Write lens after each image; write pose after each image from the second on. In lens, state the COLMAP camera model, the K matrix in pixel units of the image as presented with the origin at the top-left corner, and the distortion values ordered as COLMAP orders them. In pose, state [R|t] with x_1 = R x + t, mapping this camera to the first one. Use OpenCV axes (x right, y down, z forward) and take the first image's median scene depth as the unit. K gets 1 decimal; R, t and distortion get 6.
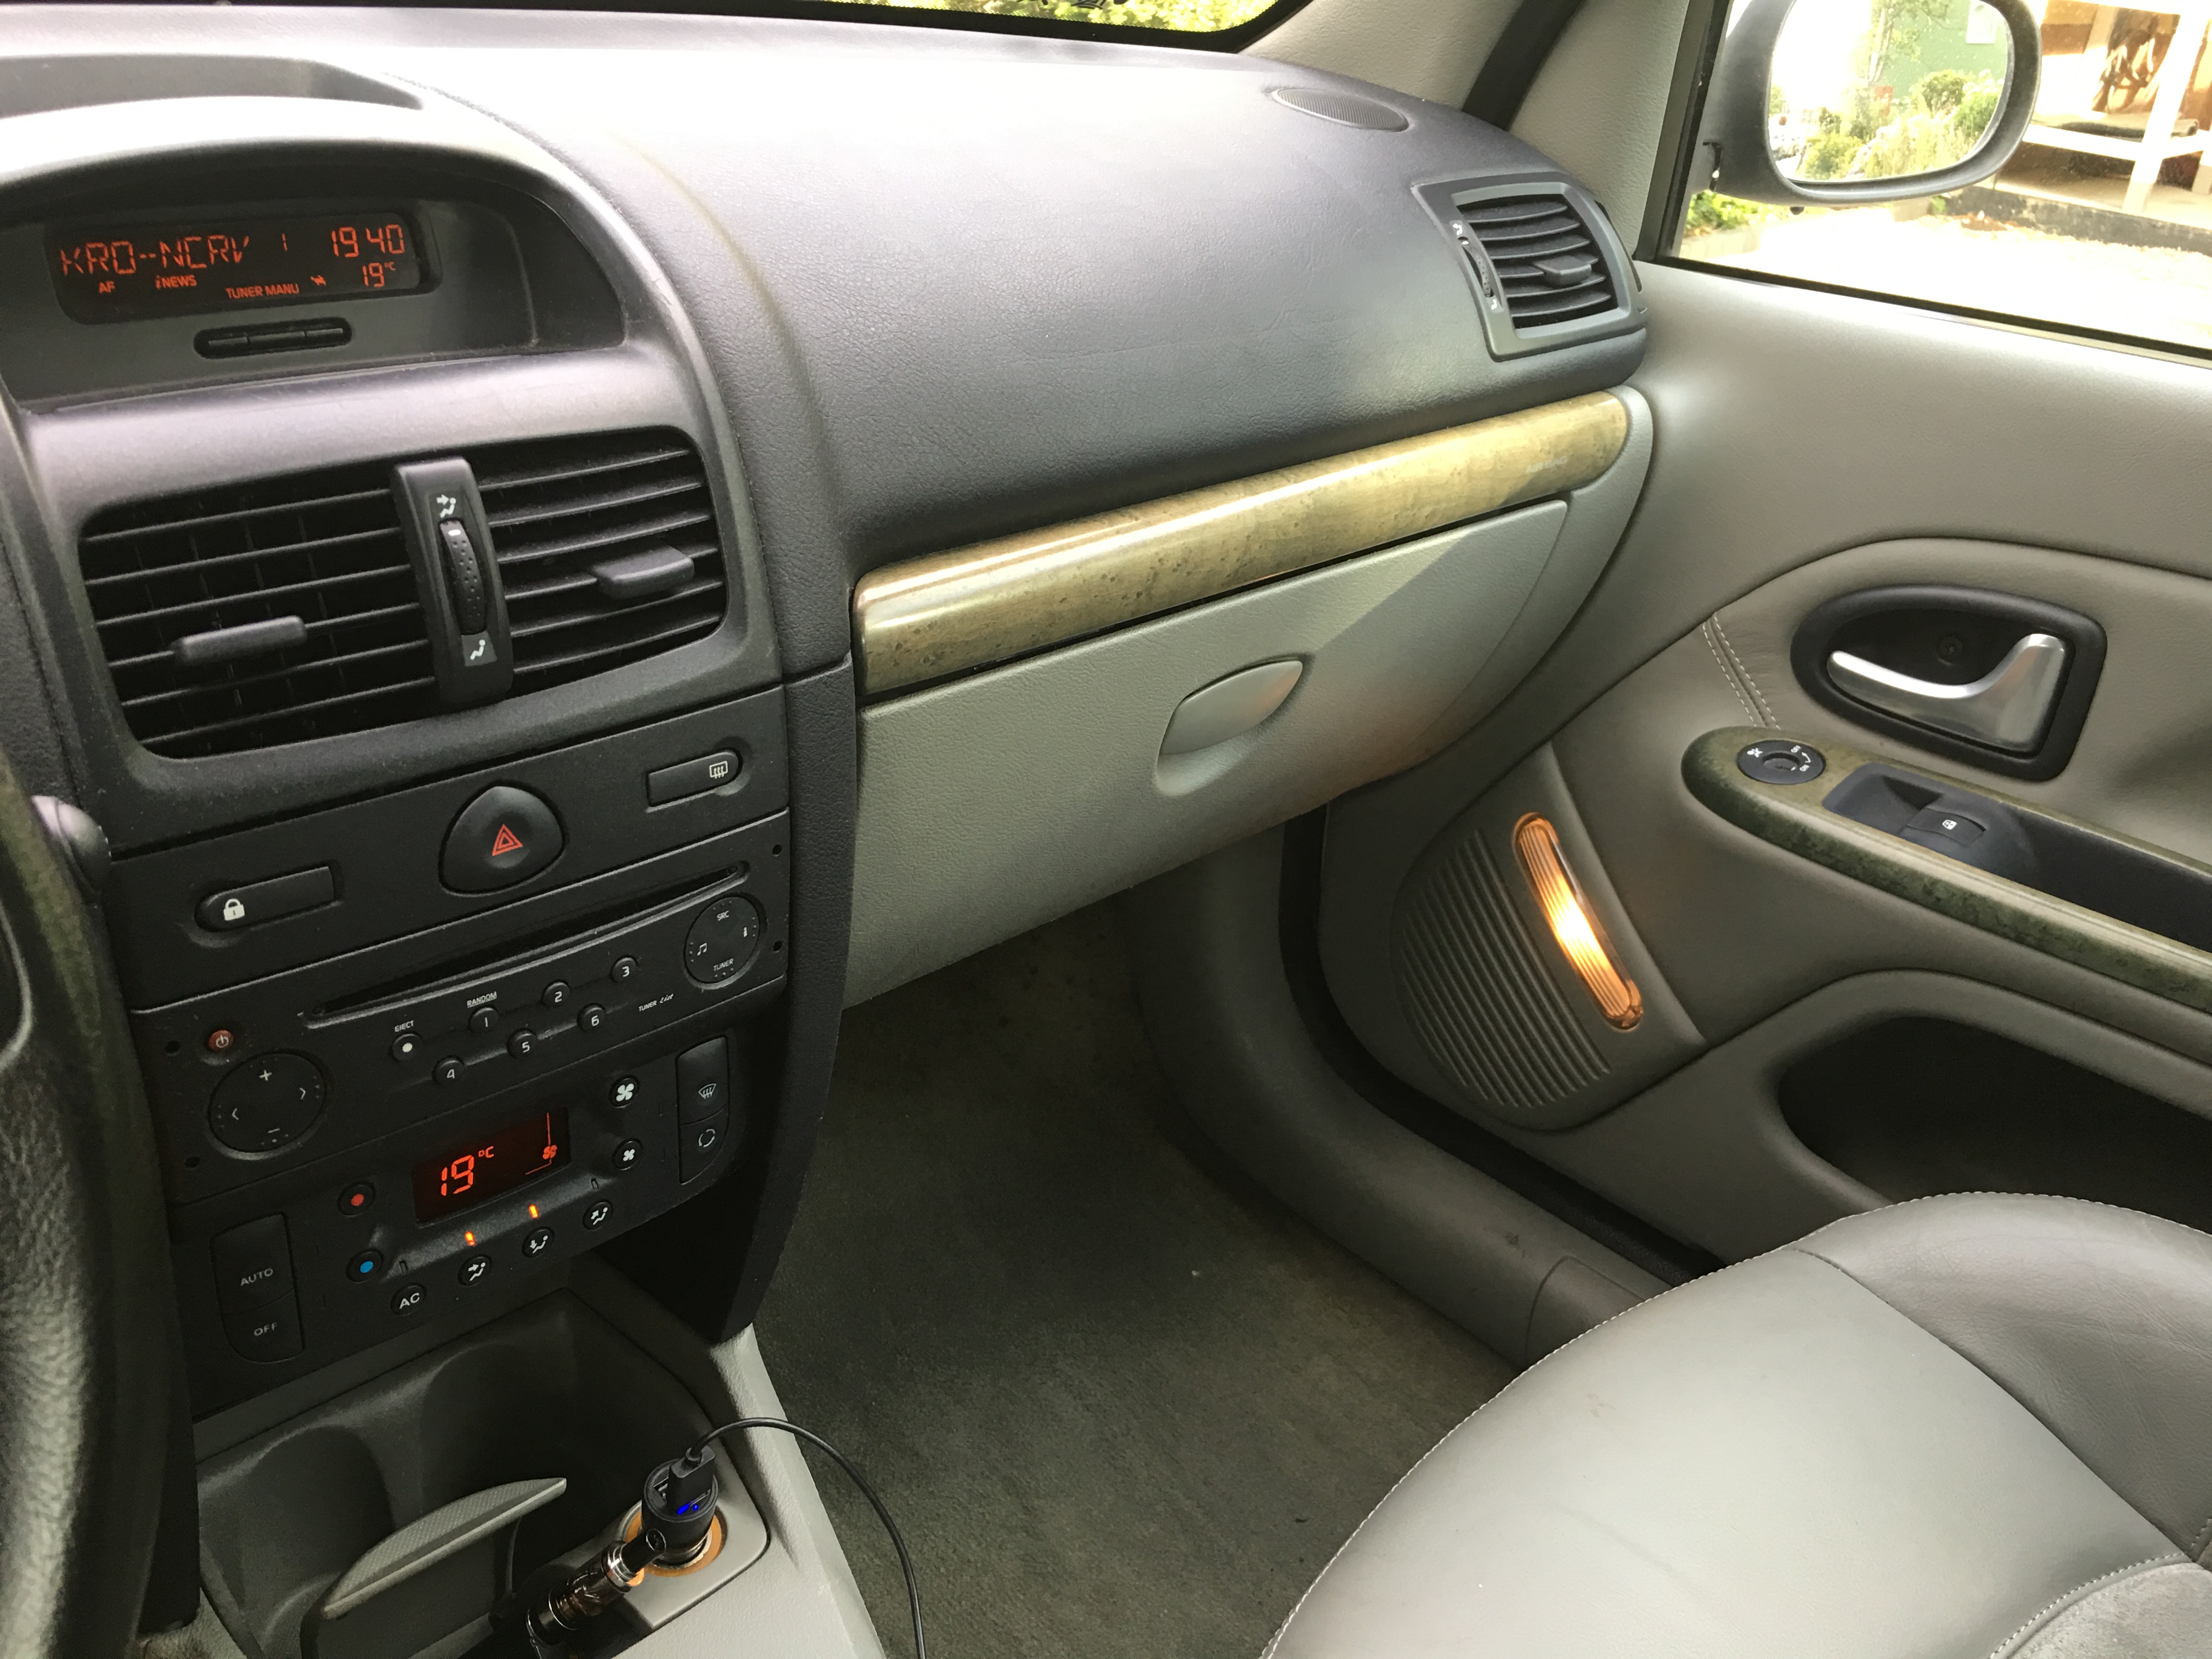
lens RADIAL K [[1907.9, 0, 1099.2], [0, 1907.9, 807.1], [0, 0, 1]] dist [0.075523, -0.124255]
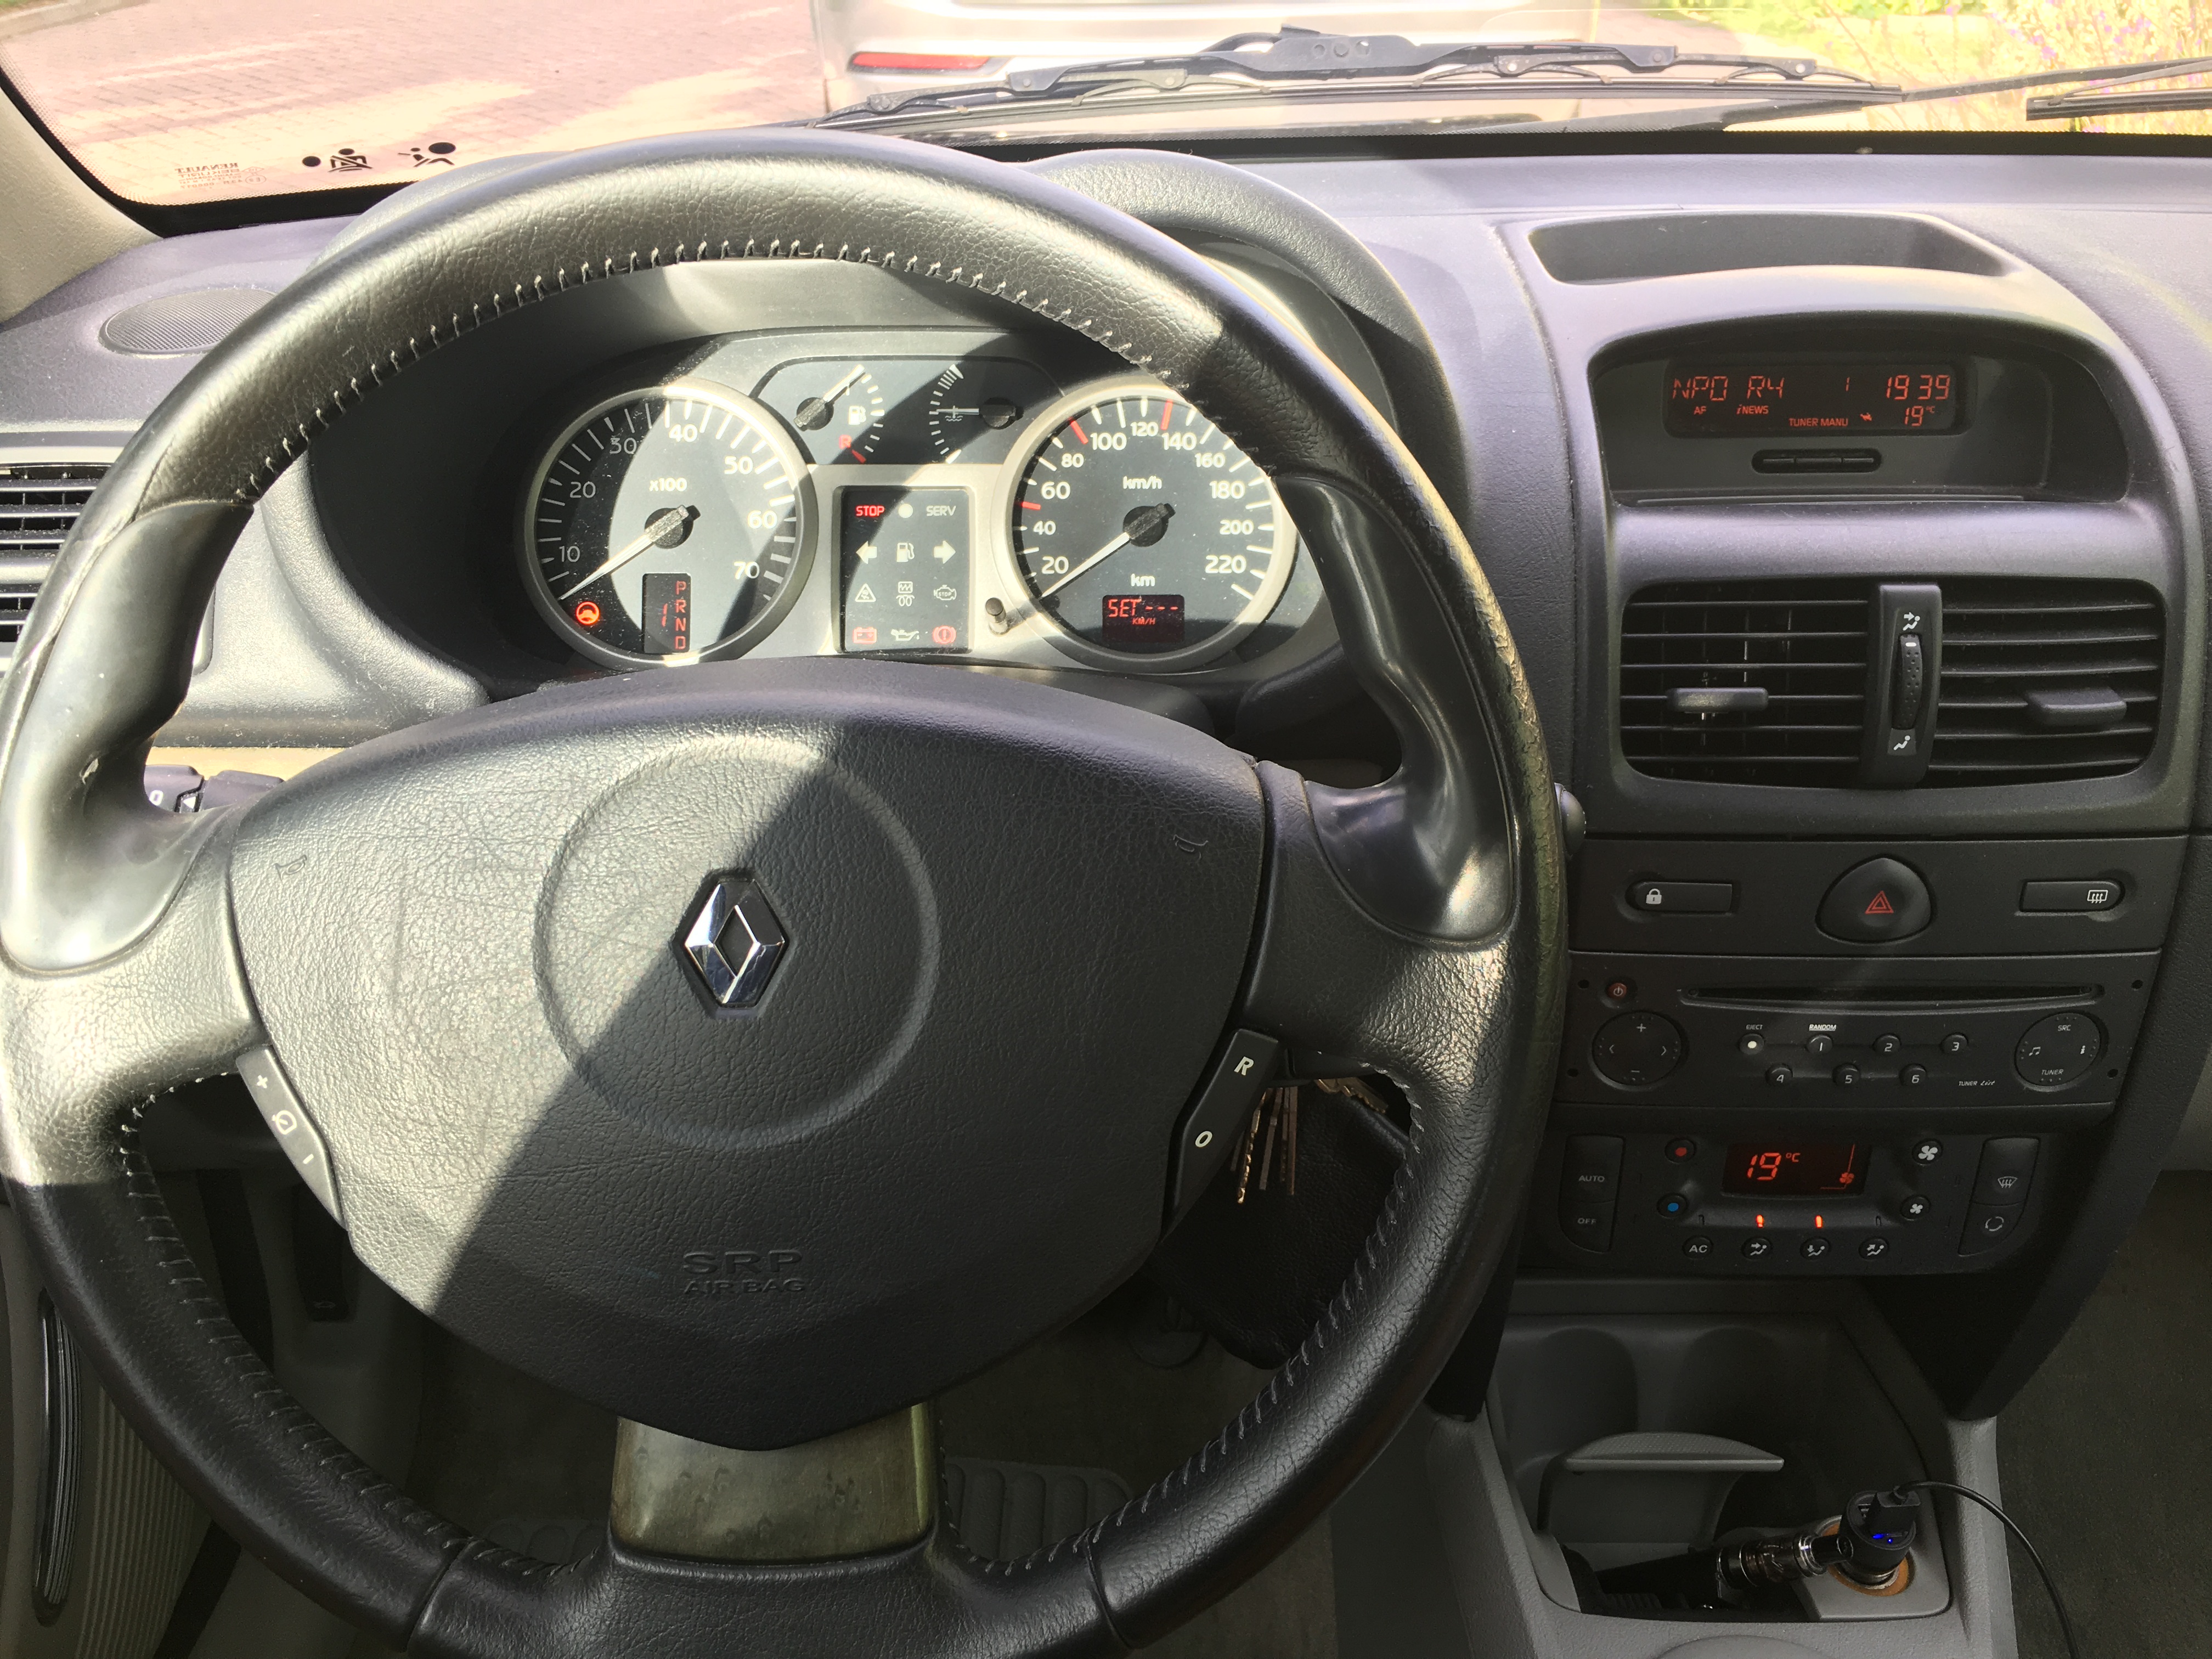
lens RADIAL K [[1907.9, 0, 1099.2], [0, 1907.9, 807.1], [0, 0, 1]] dist [0.075523, -0.124255]
pose [[0.722437, 0.240371, -0.648310, 0.082408], [-0.256409, 0.963909, 0.071657, -0.001509], [0.642136, 0.114465, 0.757997, -0.179583]]
